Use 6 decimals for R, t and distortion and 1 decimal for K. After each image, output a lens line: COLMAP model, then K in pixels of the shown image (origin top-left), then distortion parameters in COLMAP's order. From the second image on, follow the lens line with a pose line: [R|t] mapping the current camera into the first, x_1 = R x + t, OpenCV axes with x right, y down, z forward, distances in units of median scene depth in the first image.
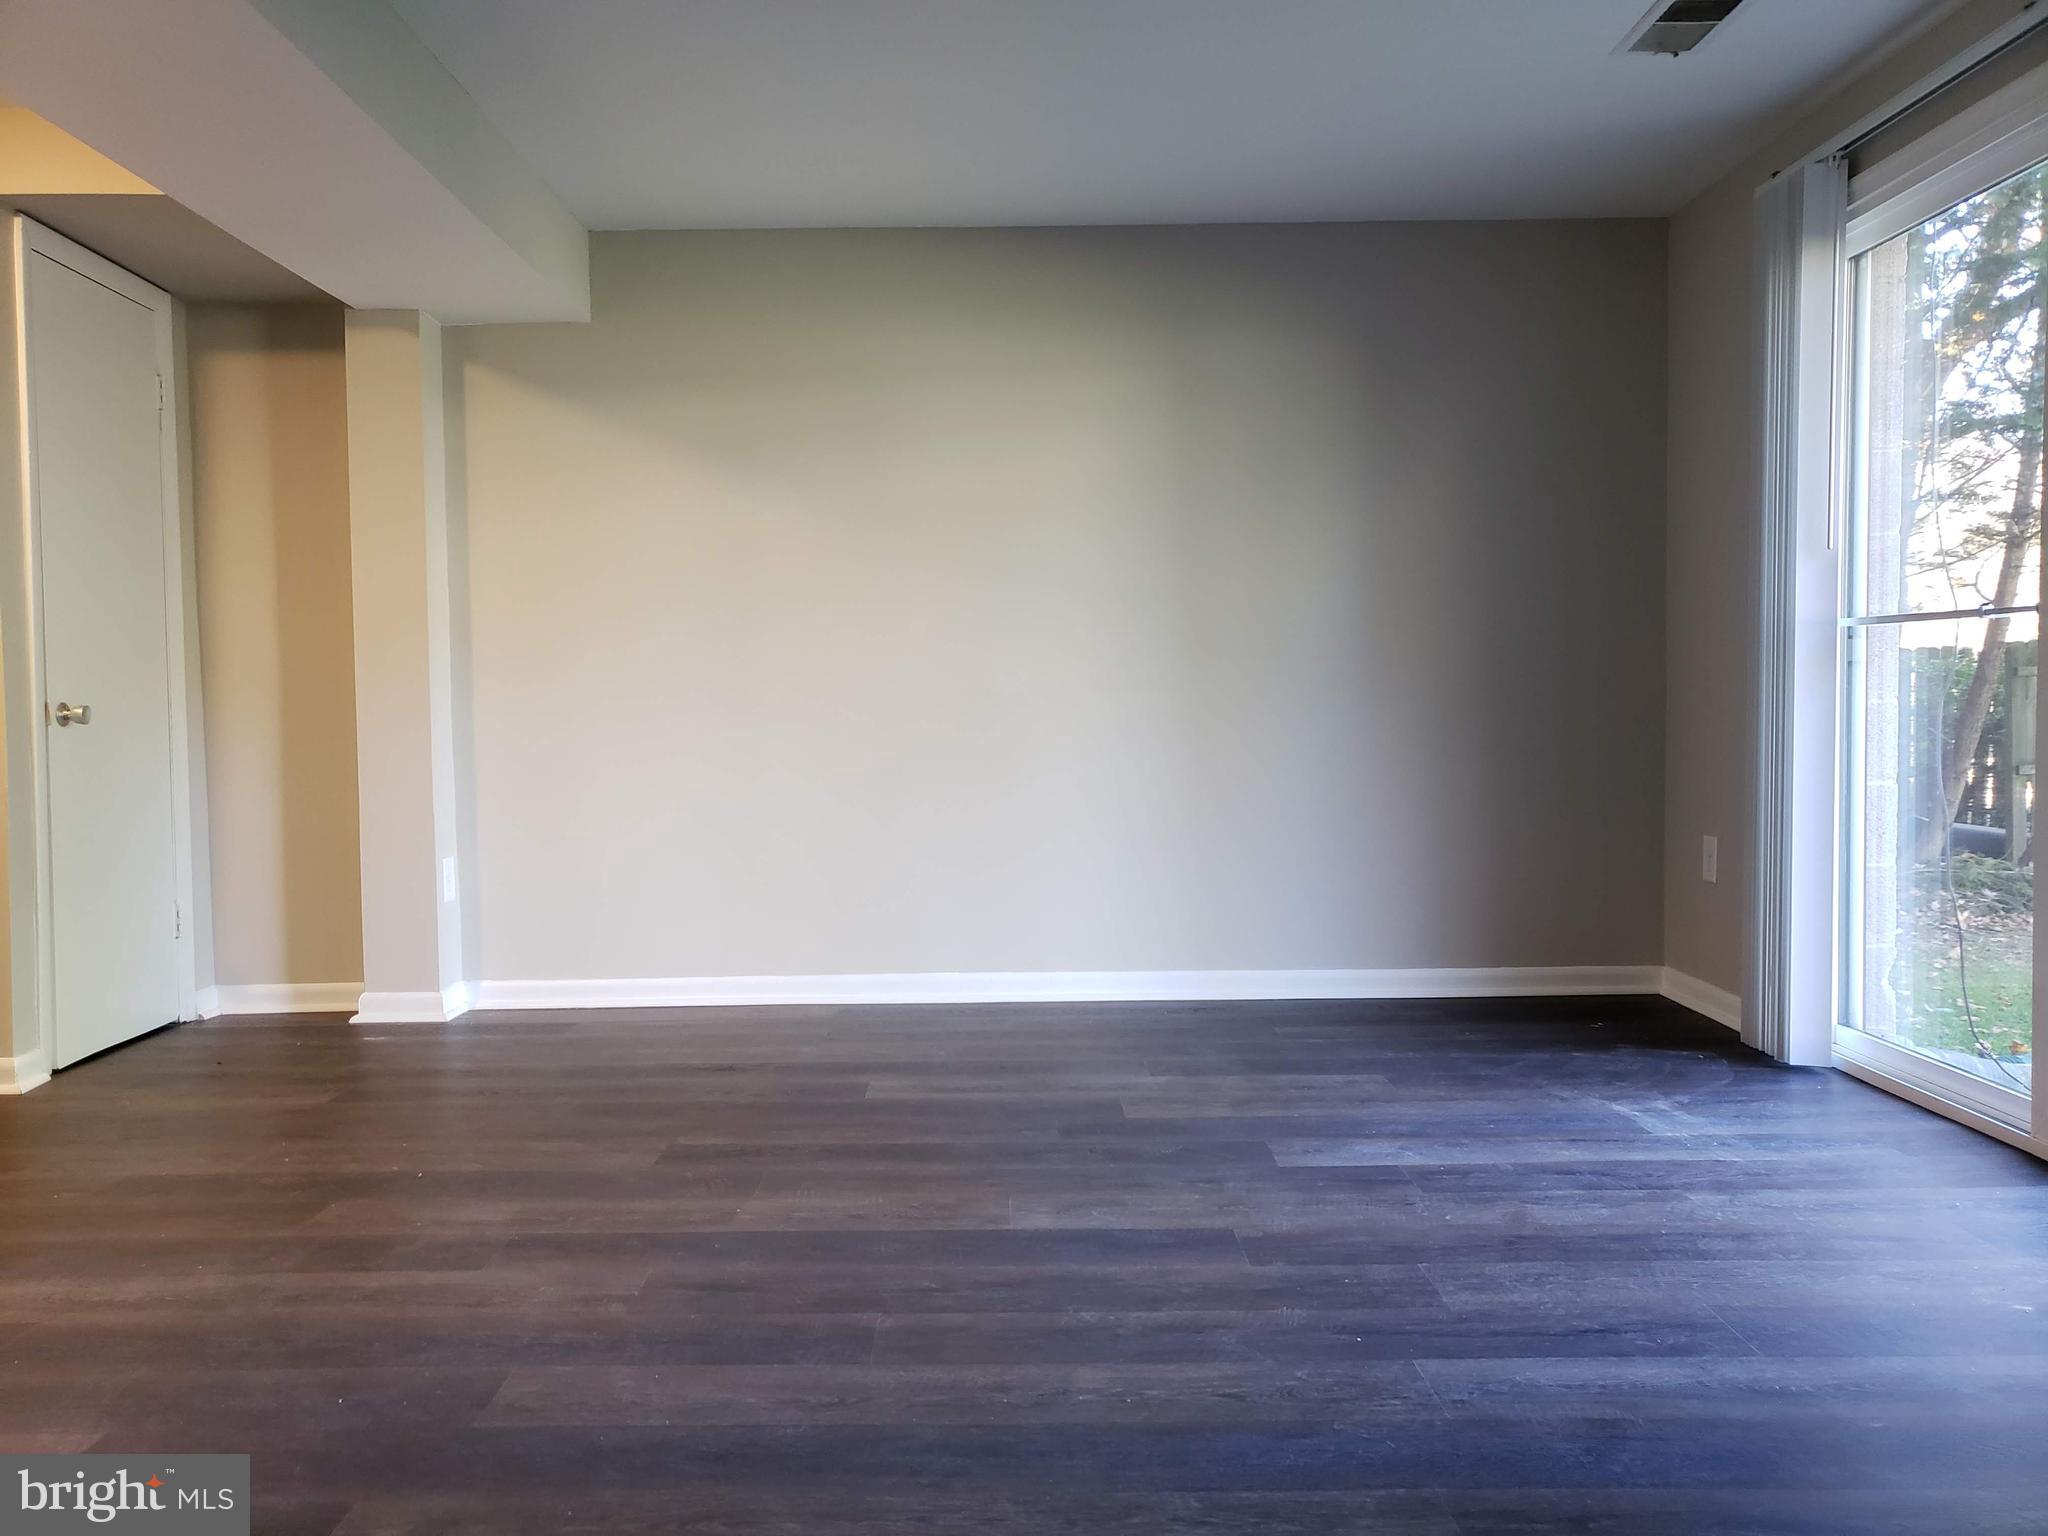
lens RADIAL K [[1589.7, 0, 1080.1], [0, 1589.7, 832.8], [0, 0, 1]] dist [0.019505, -0.009010]
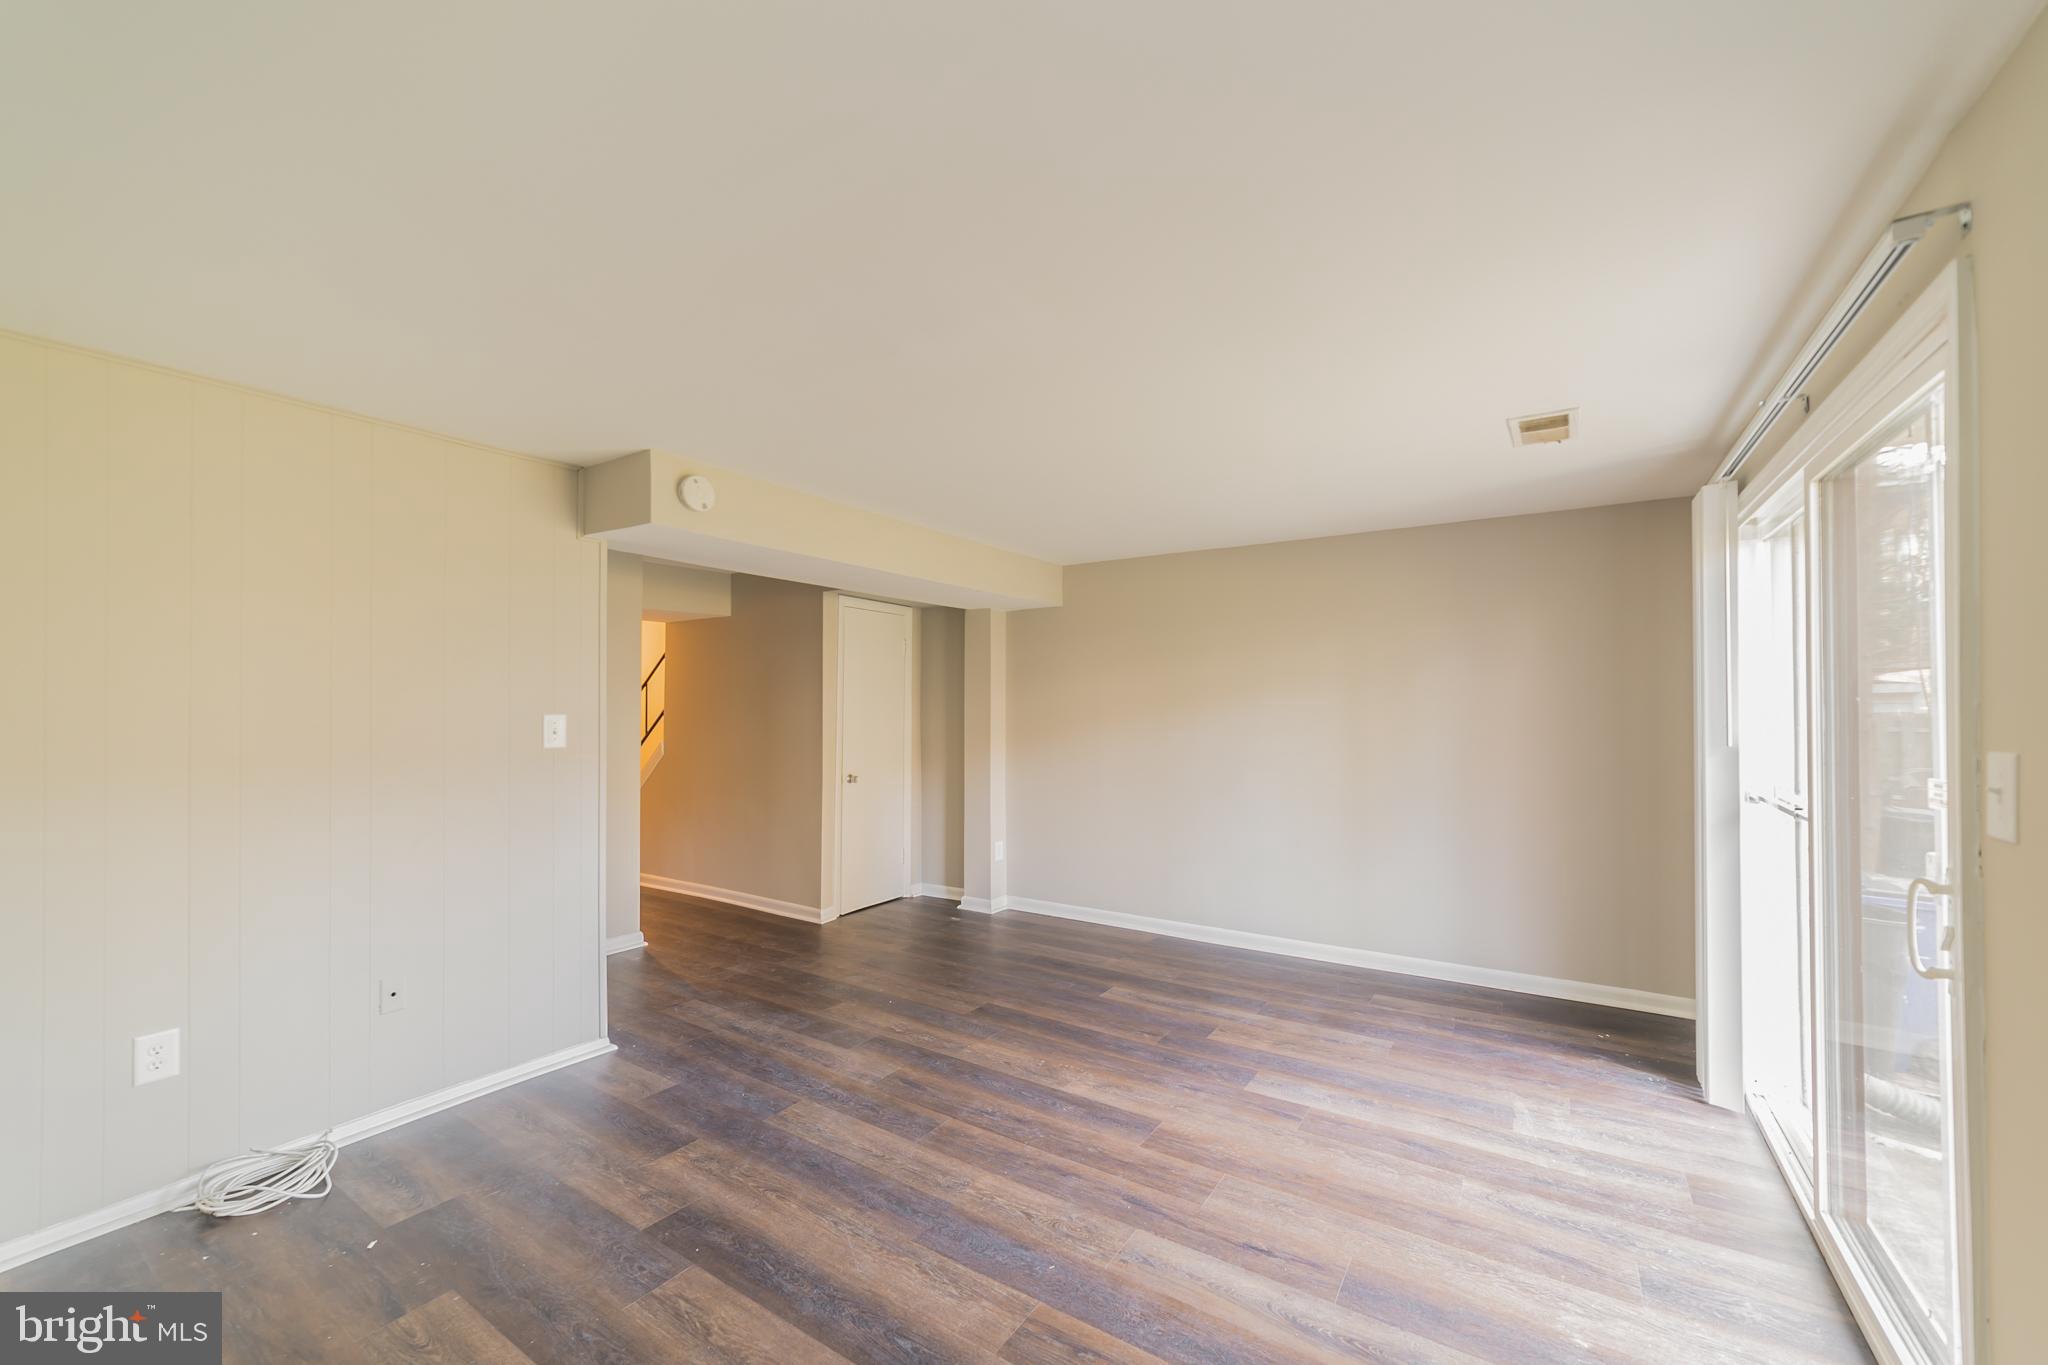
lens RADIAL K [[838.2, 0, 1053.0], [0, 838.2, 716.4], [0, 0, 1]] dist [-0.026646, 0.001286]
pose [[0.826566, 0.028725, -0.562107, 0.533765], [-0.066085, 0.996742, -0.046241, -0.178701], [0.558947, 0.075368, 0.825771, 0.072716]]
